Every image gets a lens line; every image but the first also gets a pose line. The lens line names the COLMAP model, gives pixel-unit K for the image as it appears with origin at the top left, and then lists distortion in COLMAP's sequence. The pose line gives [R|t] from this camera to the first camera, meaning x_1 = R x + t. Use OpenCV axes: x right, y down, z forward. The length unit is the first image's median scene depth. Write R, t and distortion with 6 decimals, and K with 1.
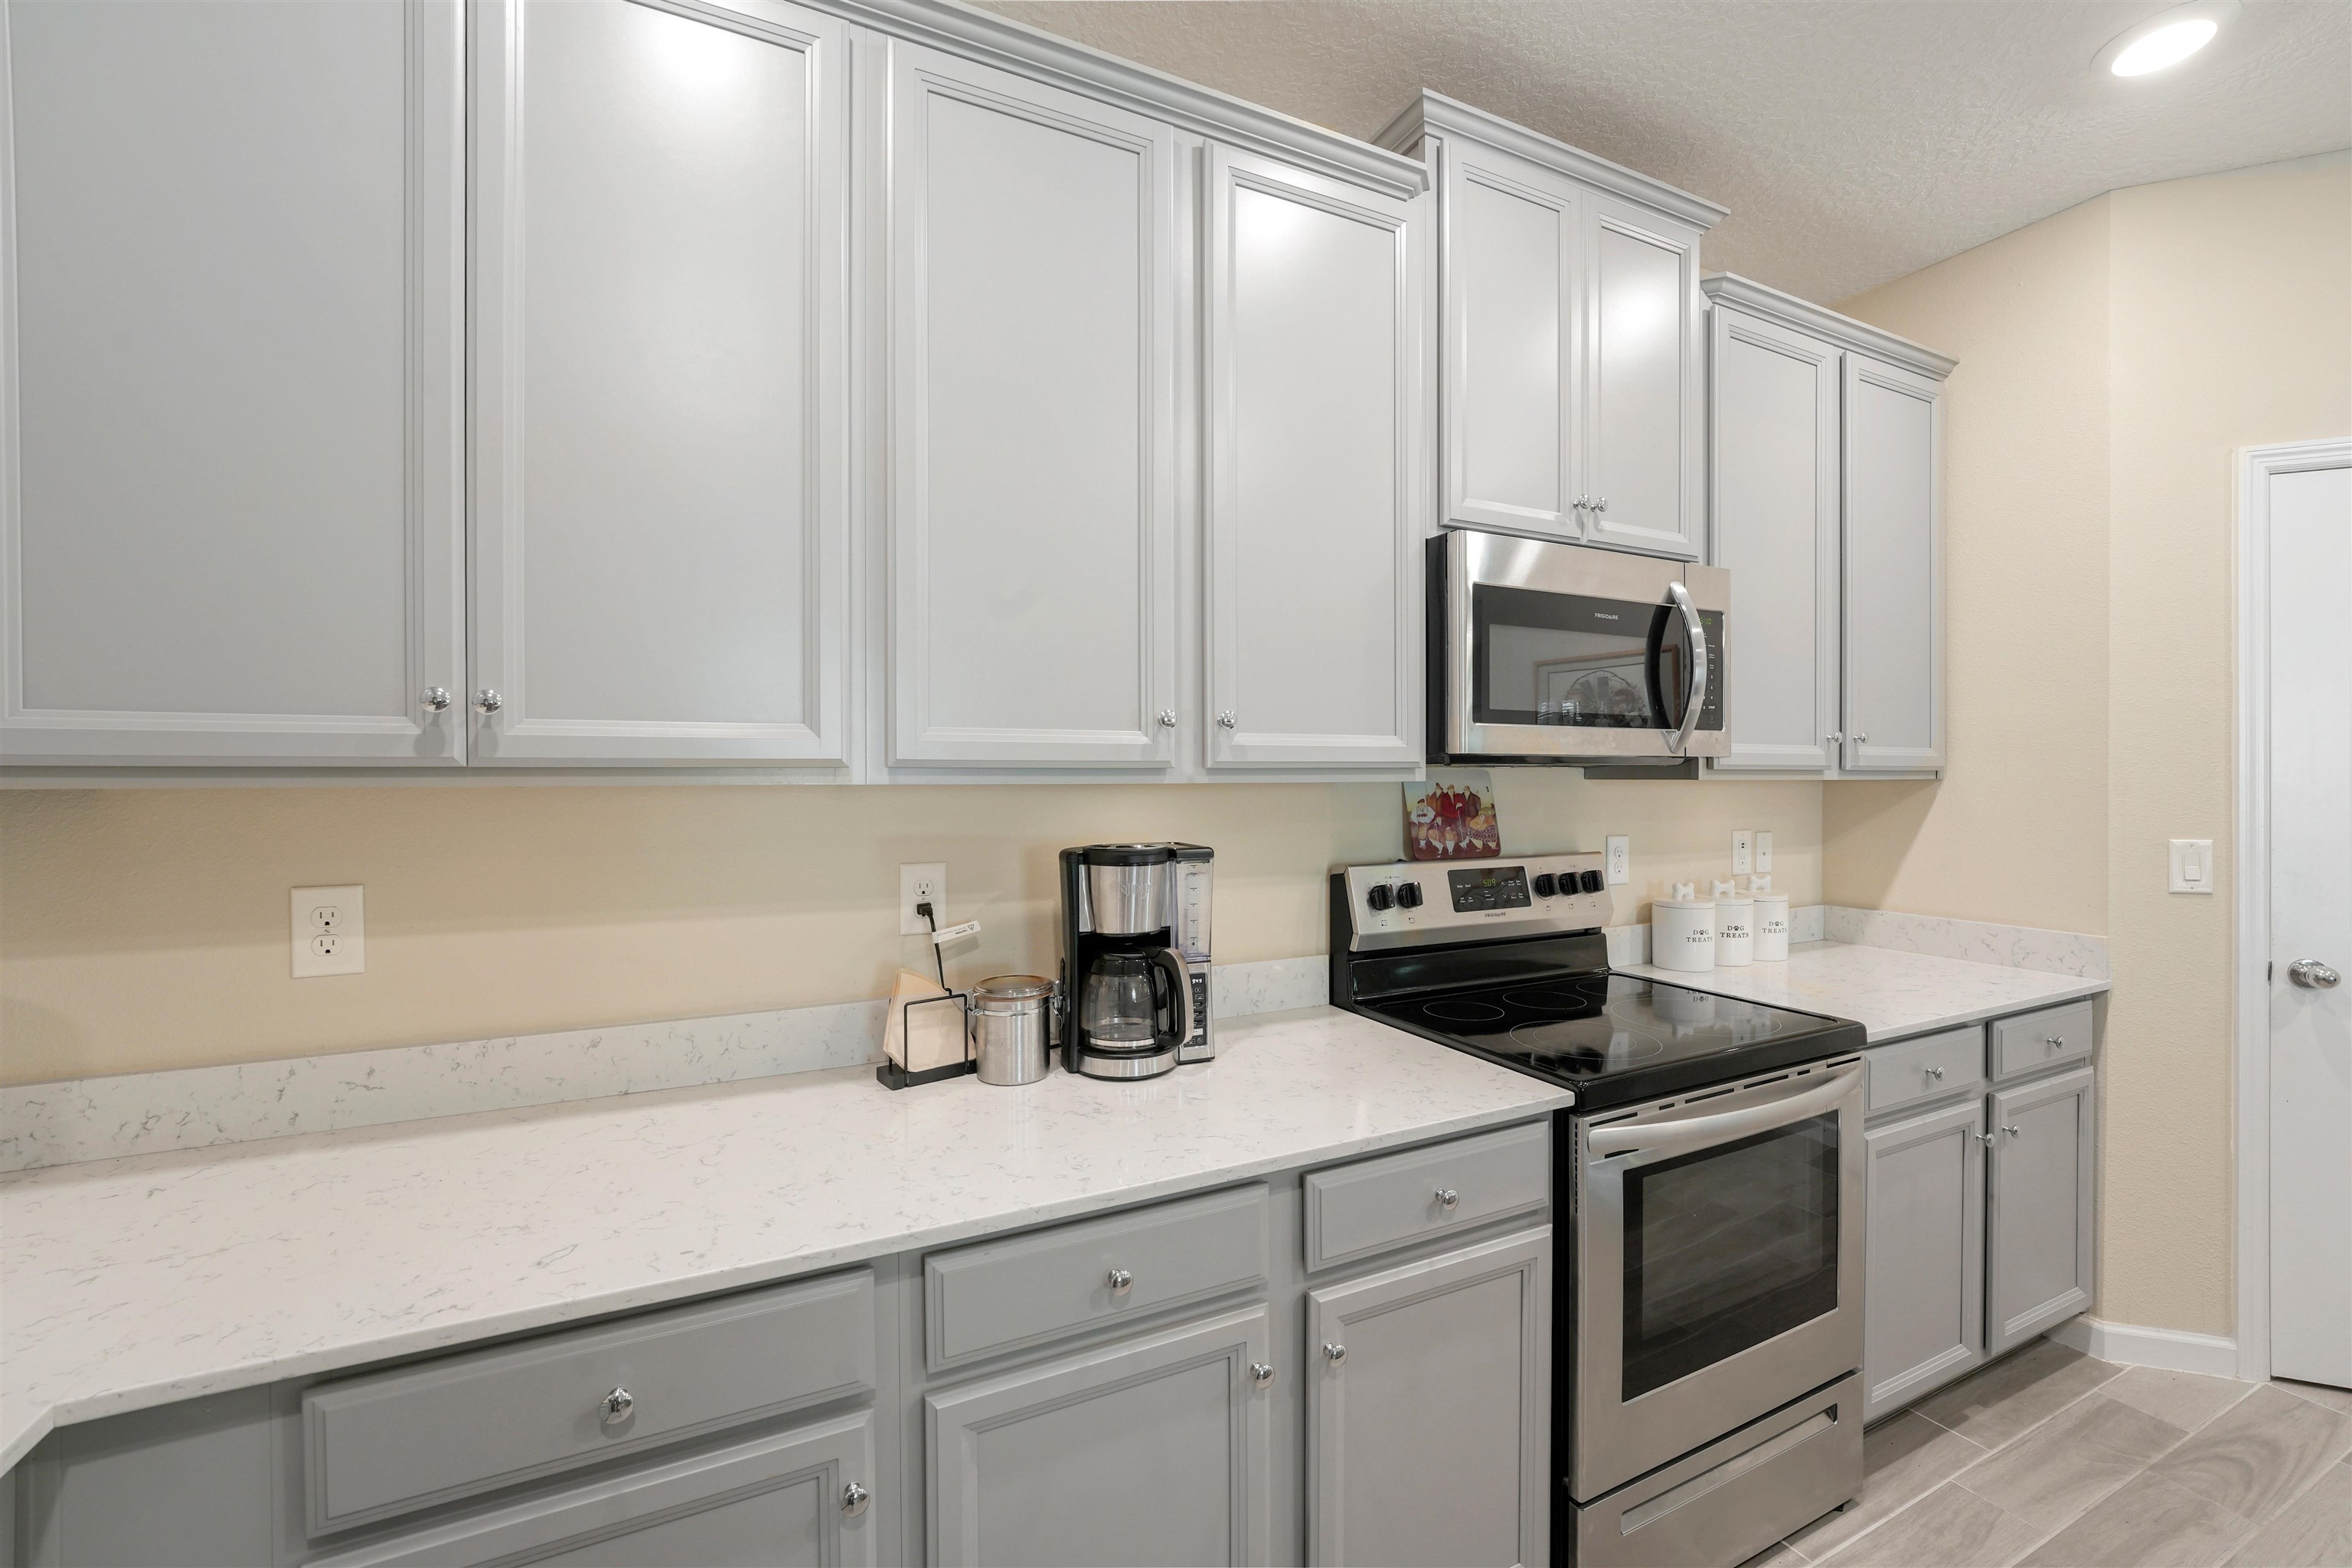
lens RADIAL K [[948.7, 0, 1172.1], [0, 948.7, 783.2], [0, 0, 1]] dist [-0.020153, 0.007040]
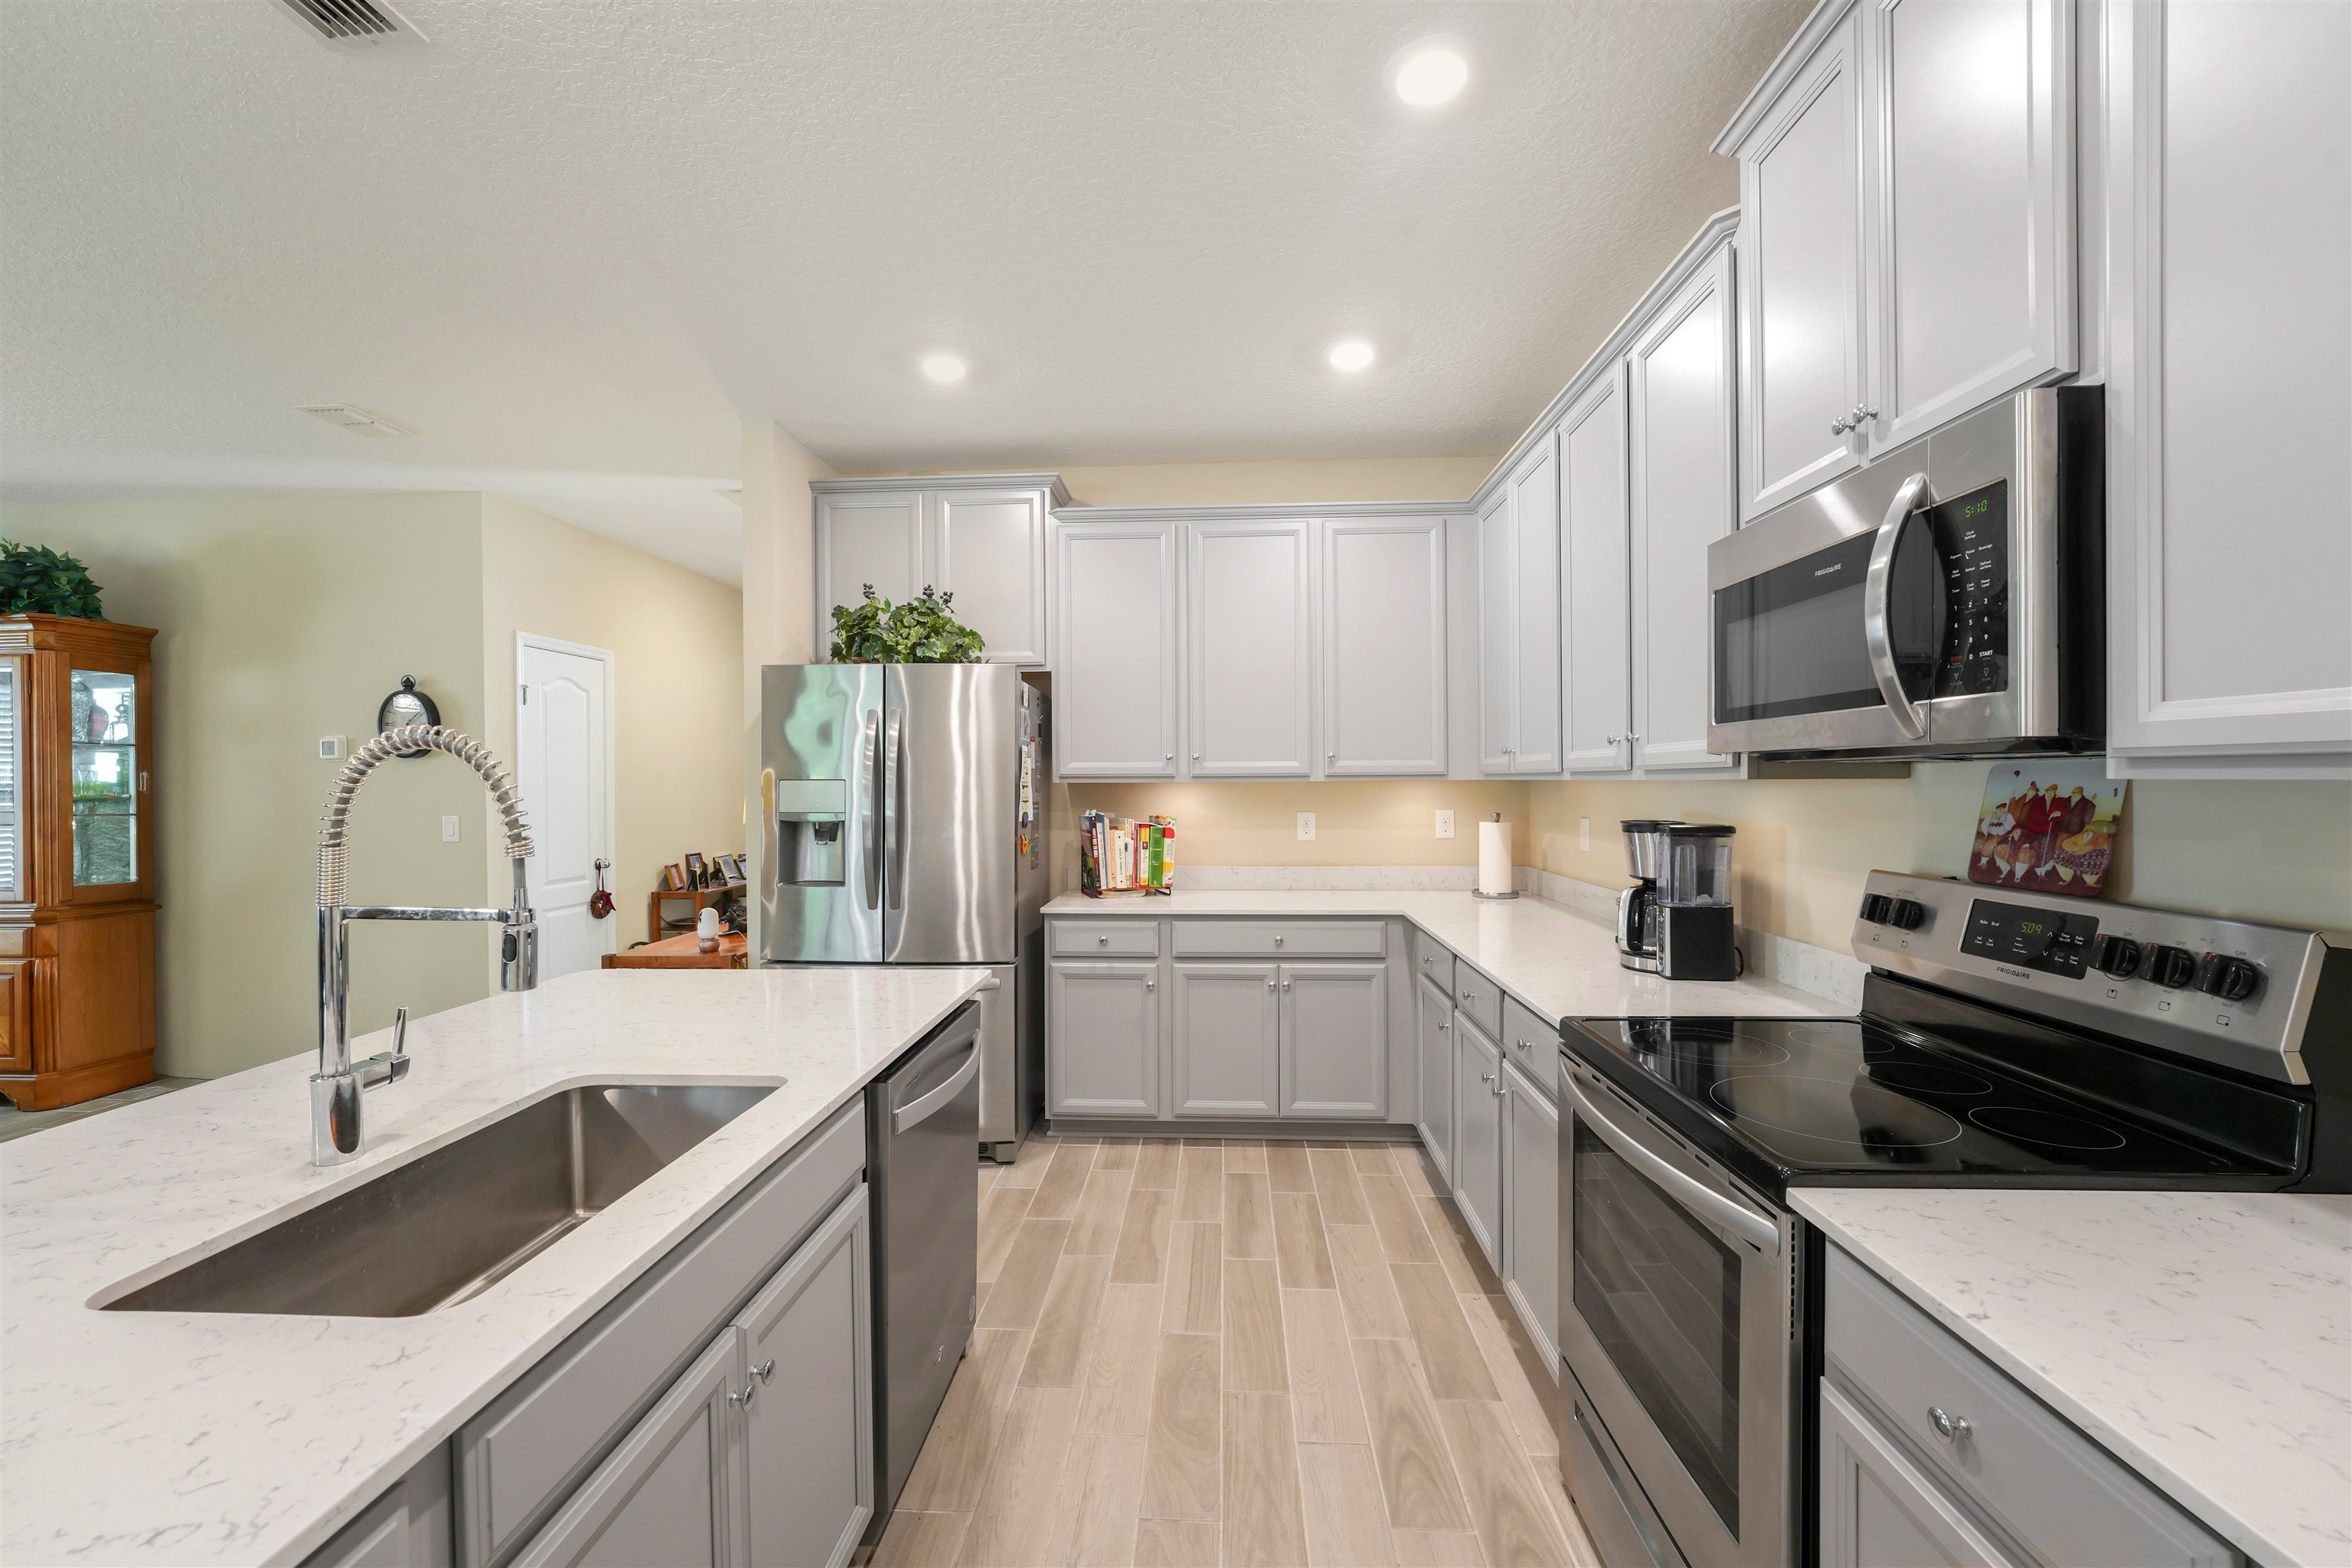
lens RADIAL K [[948.7, 0, 1172.1], [0, 948.7, 783.2], [0, 0, 1]] dist [-0.020153, 0.007040]
pose [[-0.479529, 0.006980, -0.877498, 1.389806], [0.002532, 0.999975, 0.006571, -0.006270], [0.877523, 0.000929, -0.479534, 0.887326]]
